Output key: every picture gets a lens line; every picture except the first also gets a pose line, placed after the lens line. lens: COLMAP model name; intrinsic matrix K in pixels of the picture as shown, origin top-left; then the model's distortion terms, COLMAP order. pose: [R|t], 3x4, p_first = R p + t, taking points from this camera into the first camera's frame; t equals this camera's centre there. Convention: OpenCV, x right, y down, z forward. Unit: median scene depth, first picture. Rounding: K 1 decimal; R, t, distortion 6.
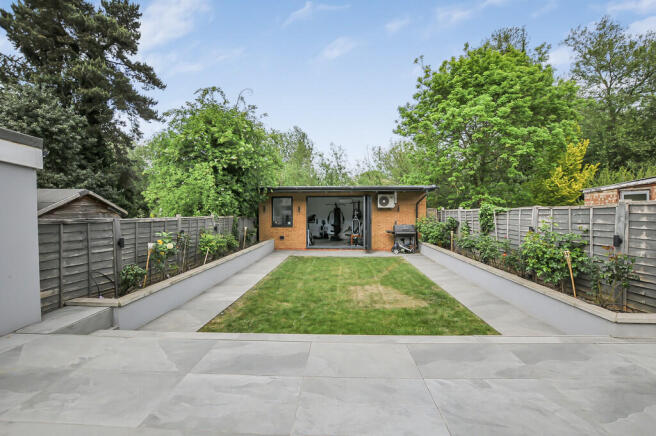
lens RADIAL K [[293.4, 0, 328.2], [0, 293.4, 223.5], [0, 0, 1]] dist [-0.046559, 0.013915]
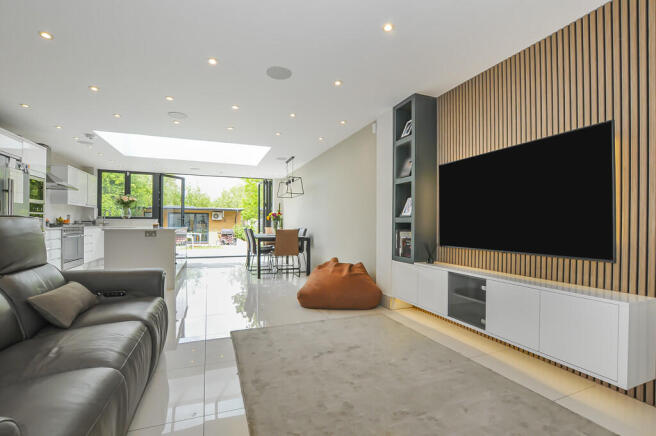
lens RADIAL K [[293.4, 0, 328.2], [0, 293.4, 223.5], [0, 0, 1]] dist [-0.046559, 0.013915]
pose [[0.912676, 0.009603, 0.408570, 0.082260], [0.009624, 0.998942, -0.044977, 0.052643], [-0.408570, 0.044982, 0.911618, -0.849642]]
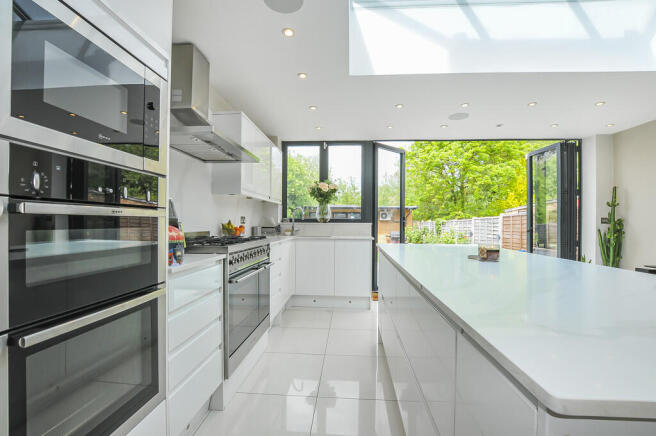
lens RADIAL K [[293.4, 0, 328.2], [0, 293.4, 223.5], [0, 0, 1]] dist [-0.046559, 0.013915]
pose [[0.999091, 0.010348, -0.041347, -0.032840], [-0.012090, 0.999040, -0.042113, 0.028830], [0.040872, 0.042574, 0.998257, -0.494762]]
